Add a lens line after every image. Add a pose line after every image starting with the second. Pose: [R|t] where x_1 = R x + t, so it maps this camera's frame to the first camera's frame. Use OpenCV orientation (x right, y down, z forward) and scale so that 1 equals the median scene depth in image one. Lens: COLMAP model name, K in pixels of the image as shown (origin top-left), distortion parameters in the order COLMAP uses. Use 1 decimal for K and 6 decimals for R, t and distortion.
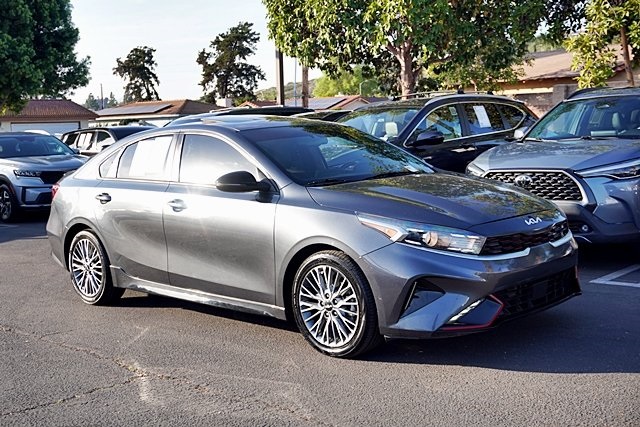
lens RADIAL K [[766.9, 0, 316.5], [0, 766.9, 222.0], [0, 0, 1]] dist [0.029967, 0.000000]
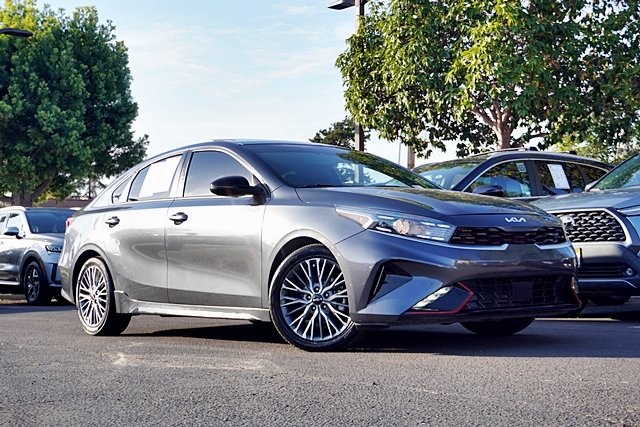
lens RADIAL K [[997.7, 0, 331.5], [0, 997.7, 239.0], [0, 0, 1]] dist [0.030378, 0.000000]
pose [[0.993147, 0.024928, -0.114185, 0.135482], [-0.040289, 0.990126, -0.134267, 0.142440], [0.109711, 0.137947, 0.984344, -0.200029]]
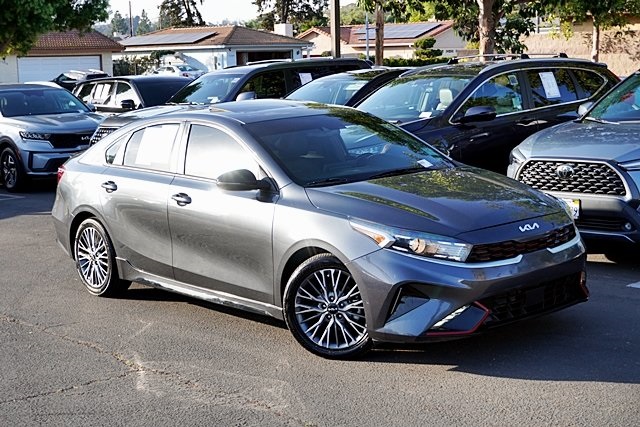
lens RADIAL K [[997.7, 0, 331.8], [0, 997.7, 232.5], [0, 0, 1]] dist [0.030378, 0.000000]
pose [[0.997145, 0.020654, -0.072636, 0.085333], [-0.016890, 0.998502, 0.052052, -0.040145], [0.073602, -0.050676, 0.995999, -0.208500]]
